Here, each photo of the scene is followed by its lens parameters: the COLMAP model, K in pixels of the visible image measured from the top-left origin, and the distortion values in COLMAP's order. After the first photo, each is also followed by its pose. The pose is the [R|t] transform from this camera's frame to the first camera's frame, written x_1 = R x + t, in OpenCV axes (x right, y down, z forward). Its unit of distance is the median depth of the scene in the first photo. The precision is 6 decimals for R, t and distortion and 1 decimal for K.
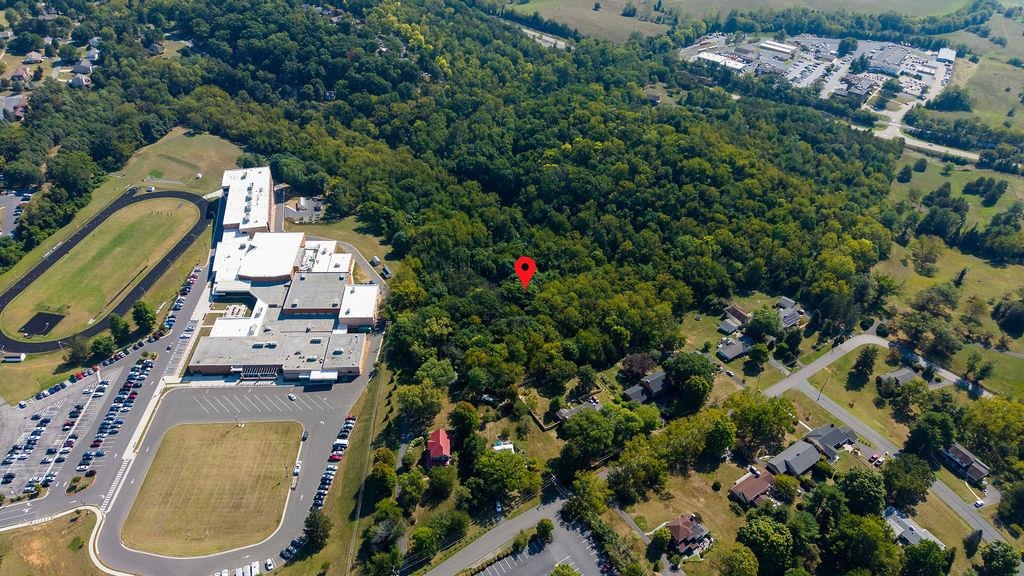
lens RADIAL K [[687.8, 0, 525.6], [0, 687.8, 288.7], [0, 0, 1]] dist [0.003542, -0.002349]
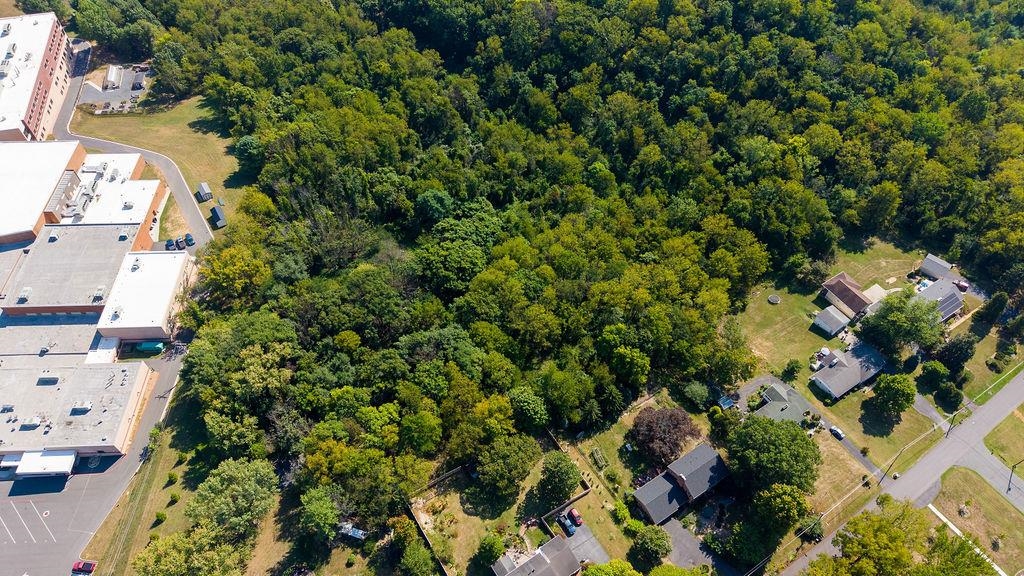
lens RADIAL K [[687.8, 0, 525.6], [0, 687.8, 288.7], [0, 0, 1]] dist [0.003542, -0.002349]
pose [[0.999580, -0.001749, -0.028917, 0.061354], [0.008629, 0.970842, 0.239564, -0.094276], [0.027655, -0.239713, 0.970450, 0.425554]]
